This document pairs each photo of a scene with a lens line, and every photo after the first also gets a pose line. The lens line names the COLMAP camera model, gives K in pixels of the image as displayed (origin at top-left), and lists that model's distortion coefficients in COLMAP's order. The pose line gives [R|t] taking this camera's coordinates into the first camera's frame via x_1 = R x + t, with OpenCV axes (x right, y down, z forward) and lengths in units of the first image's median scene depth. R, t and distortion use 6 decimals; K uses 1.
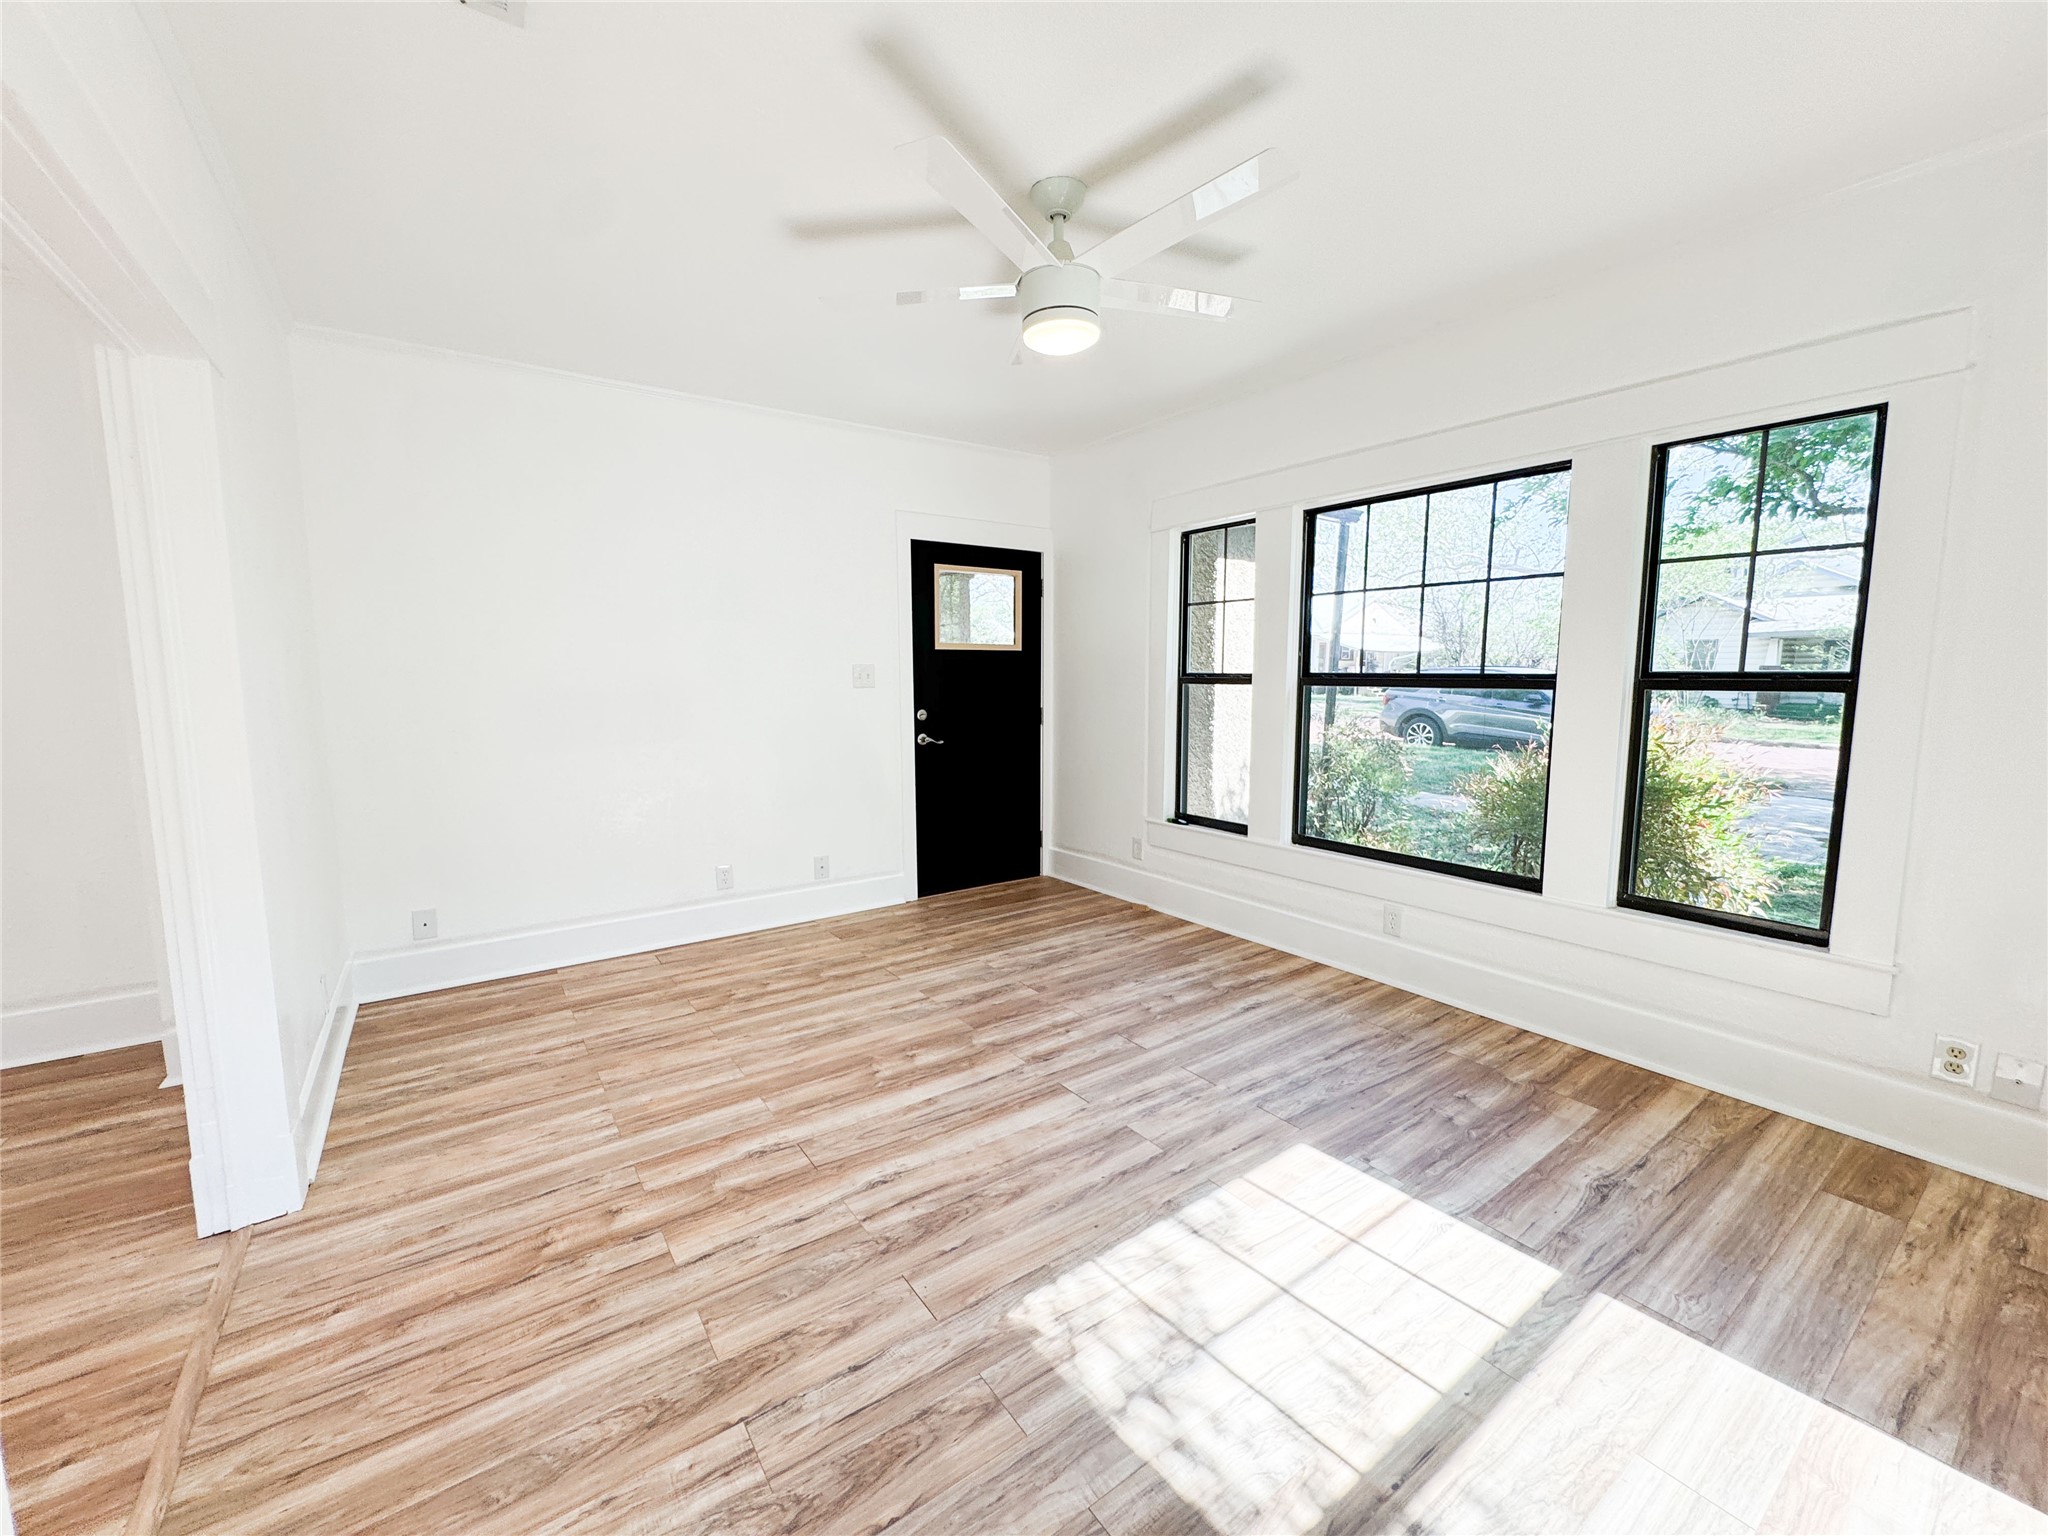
lens RADIAL K [[822.8, 0, 1021.5], [0, 822.8, 766.2], [0, 0, 1]] dist [-0.001201, -0.000222]
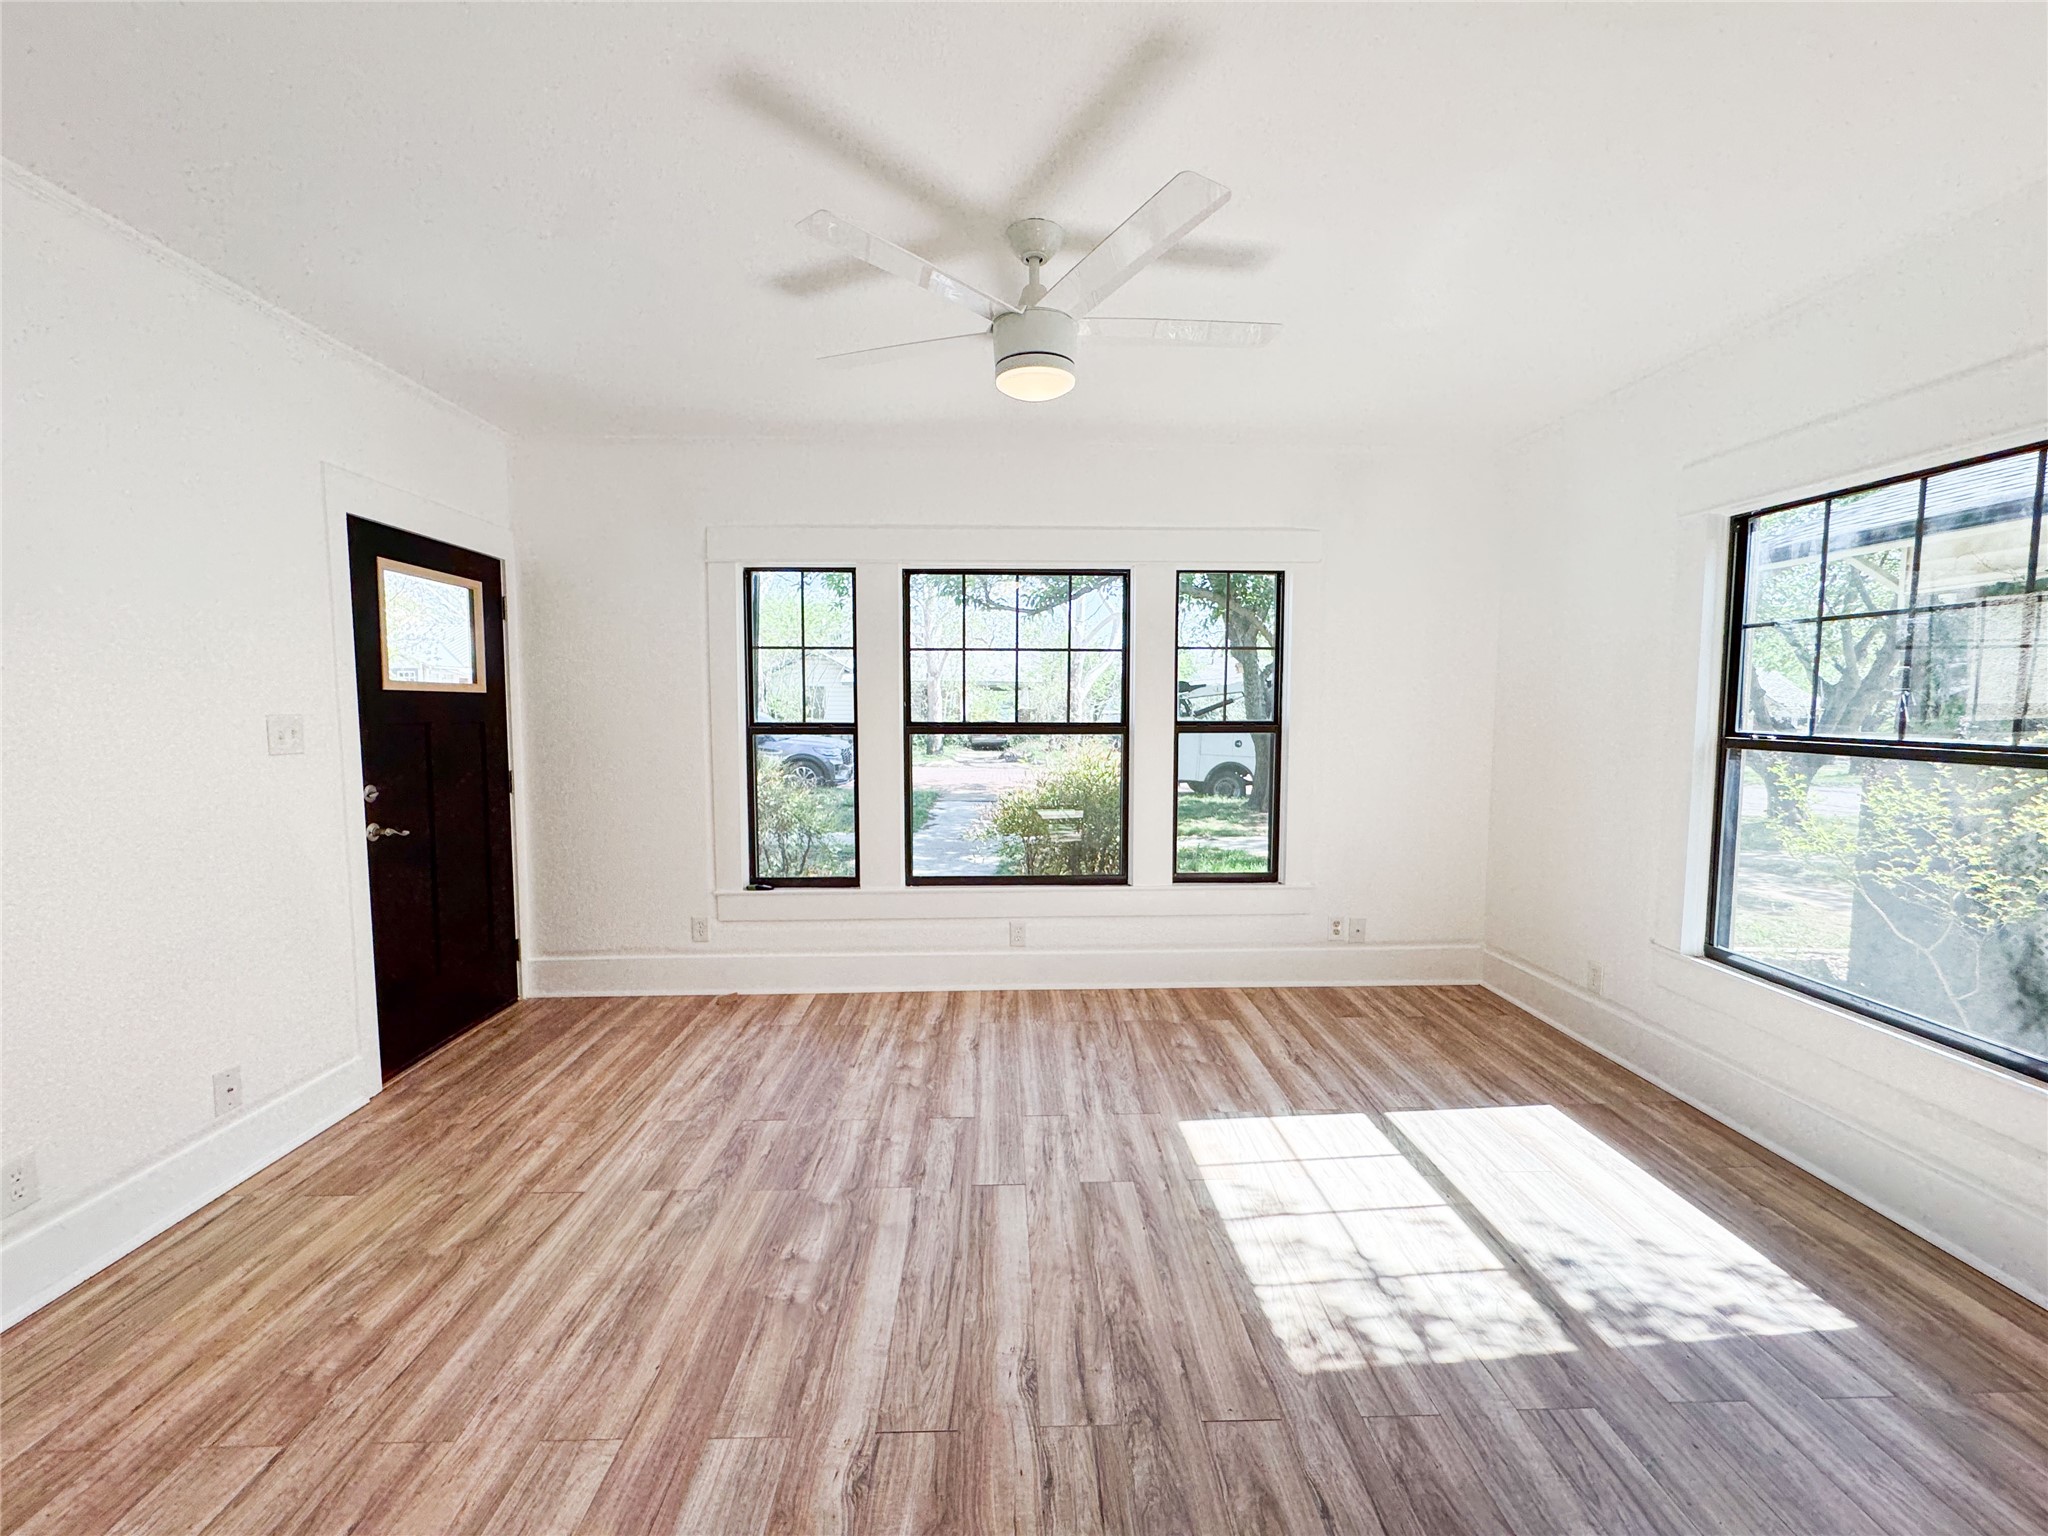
lens RADIAL K [[822.8, 0, 1021.5], [0, 822.8, 766.2], [0, 0, 1]] dist [-0.001201, -0.000222]
pose [[0.552622, -0.054853, 0.831625, -0.507647], [0.094352, 0.995534, 0.002967, -0.052454], [-0.828074, 0.076826, 0.555330, 0.333995]]
